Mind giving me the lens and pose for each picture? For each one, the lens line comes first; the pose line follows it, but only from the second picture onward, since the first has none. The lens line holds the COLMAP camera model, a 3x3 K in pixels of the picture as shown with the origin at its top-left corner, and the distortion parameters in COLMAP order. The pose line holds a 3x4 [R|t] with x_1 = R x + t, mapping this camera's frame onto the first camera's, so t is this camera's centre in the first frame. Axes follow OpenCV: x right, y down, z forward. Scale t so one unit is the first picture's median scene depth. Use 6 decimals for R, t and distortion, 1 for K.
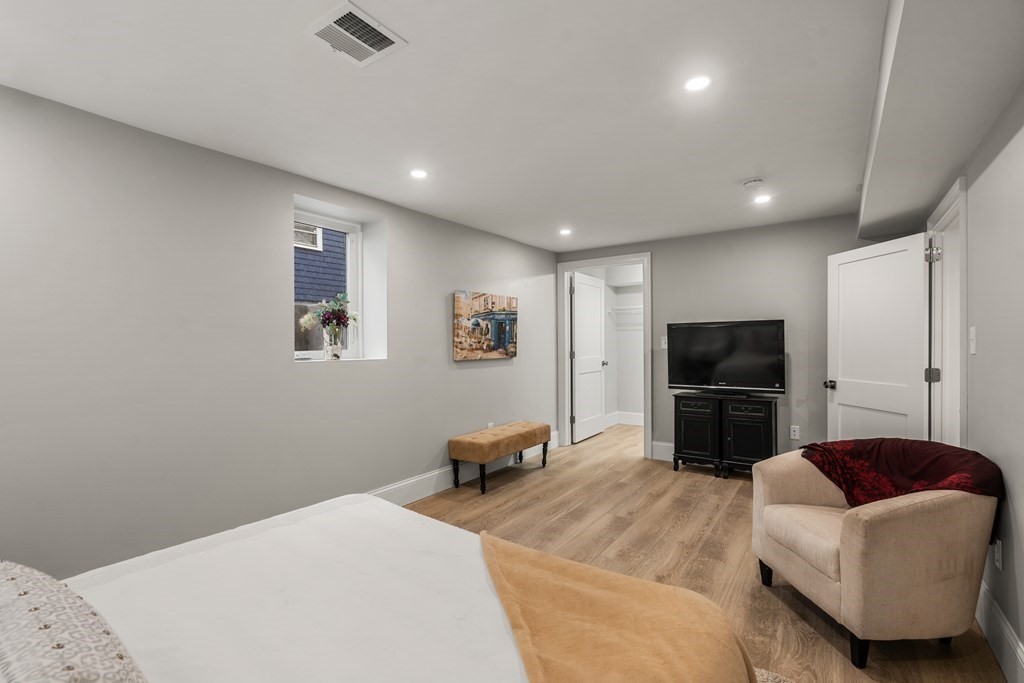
lens RADIAL K [[462.0, 0, 505.5], [0, 462.0, 341.0], [0, 0, 1]] dist [-0.001525, 0.000338]
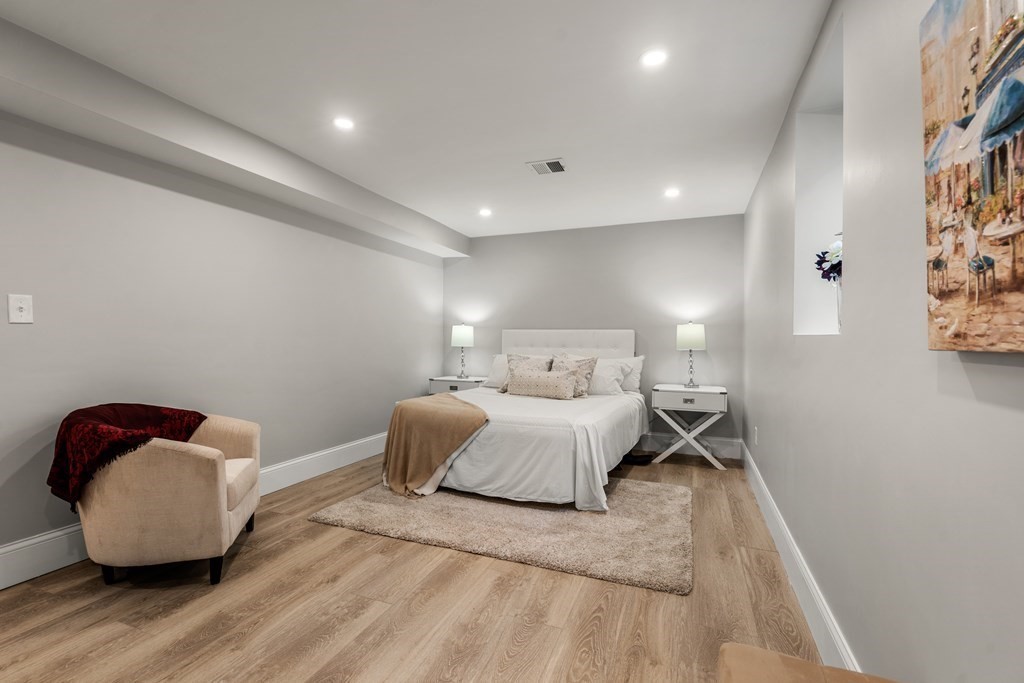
lens RADIAL K [[464.1, 0, 504.7], [0, 464.1, 348.7], [0, 0, 1]] dist [-0.002561, 0.000373]
pose [[-0.970463, 0.008115, -0.241112, 0.132839], [0.004190, 0.999850, 0.016788, 0.035607], [0.241212, 0.015282, -0.970352, 1.123304]]
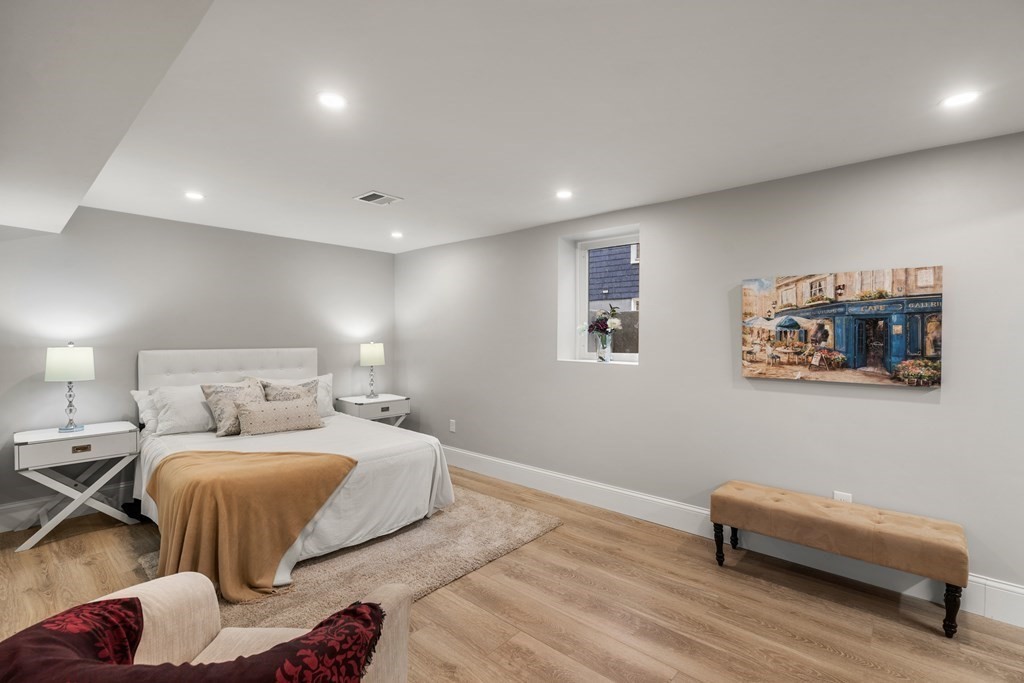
lens RADIAL K [[462.0, 0, 505.5], [0, 462.0, 341.0], [0, 0, 1]] dist [-0.001525, 0.000338]
pose [[-0.108255, 0.023103, -0.993855, 0.632551], [0.003494, 0.999733, 0.022859, -0.030904], [0.994117, -0.000998, -0.108307, 0.685985]]
